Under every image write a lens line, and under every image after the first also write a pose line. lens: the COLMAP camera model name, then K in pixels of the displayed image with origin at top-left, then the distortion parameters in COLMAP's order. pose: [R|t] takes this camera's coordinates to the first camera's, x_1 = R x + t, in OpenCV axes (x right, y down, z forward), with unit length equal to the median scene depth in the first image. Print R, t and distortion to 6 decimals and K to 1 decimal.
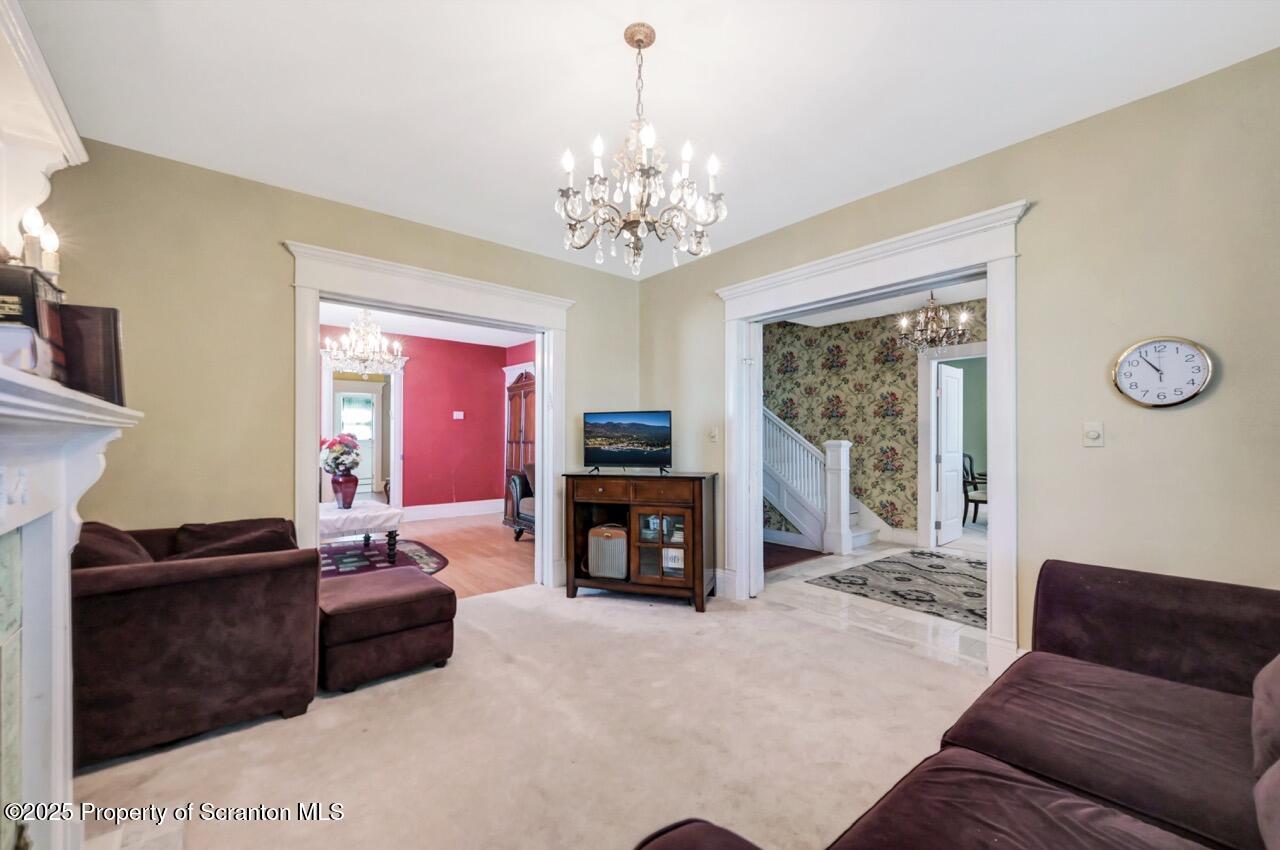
lens RADIAL K [[511.2, 0, 642.7], [0, 511.2, 432.3], [0, 0, 1]] dist [-0.001908, 0.001281]
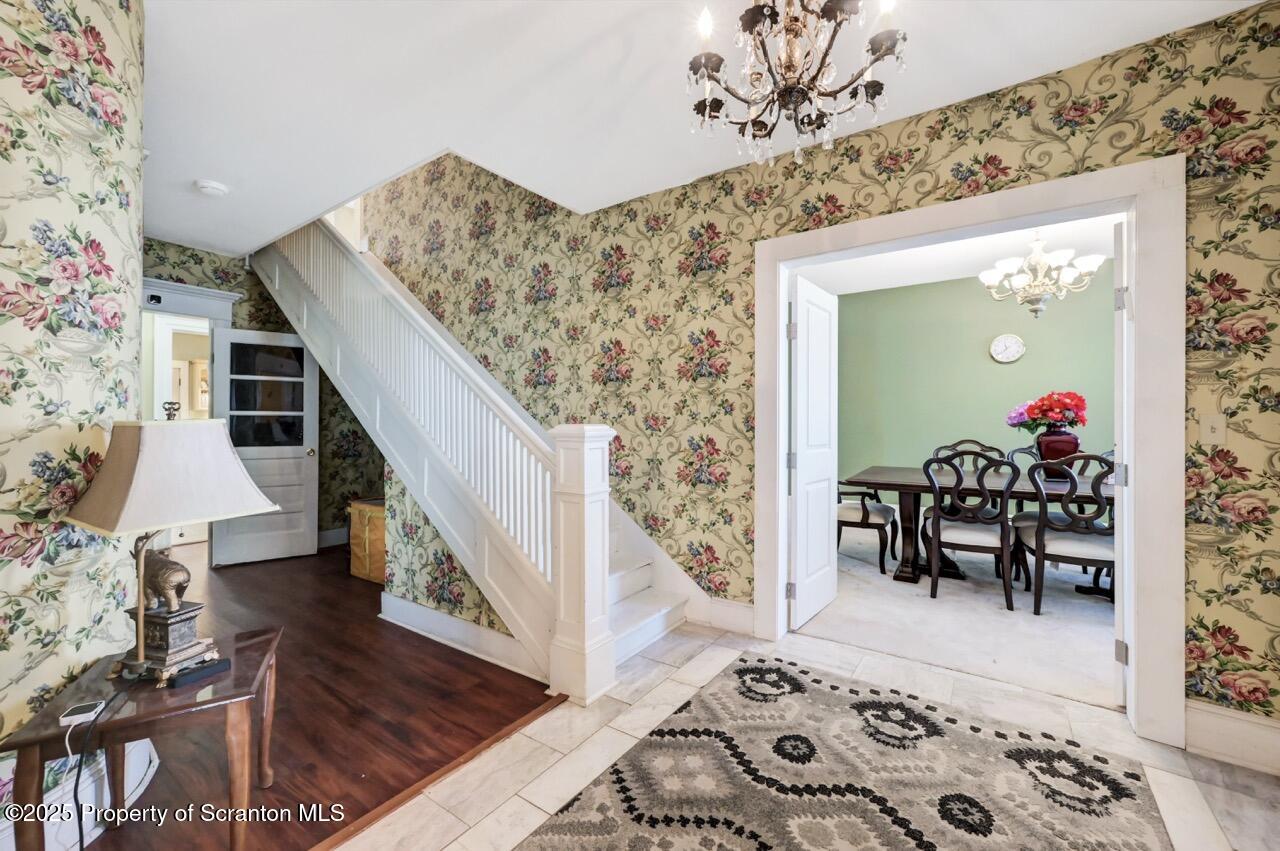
lens RADIAL K [[511.2, 0, 639.2], [0, 511.2, 422.5], [0, 0, 1]] dist [-0.001908, 0.001281]
pose [[0.966621, -0.004268, 0.256174, 0.288129], [0.001931, 0.999954, 0.009372, 0.008917], [-0.256202, -0.008564, 0.966585, 0.521923]]
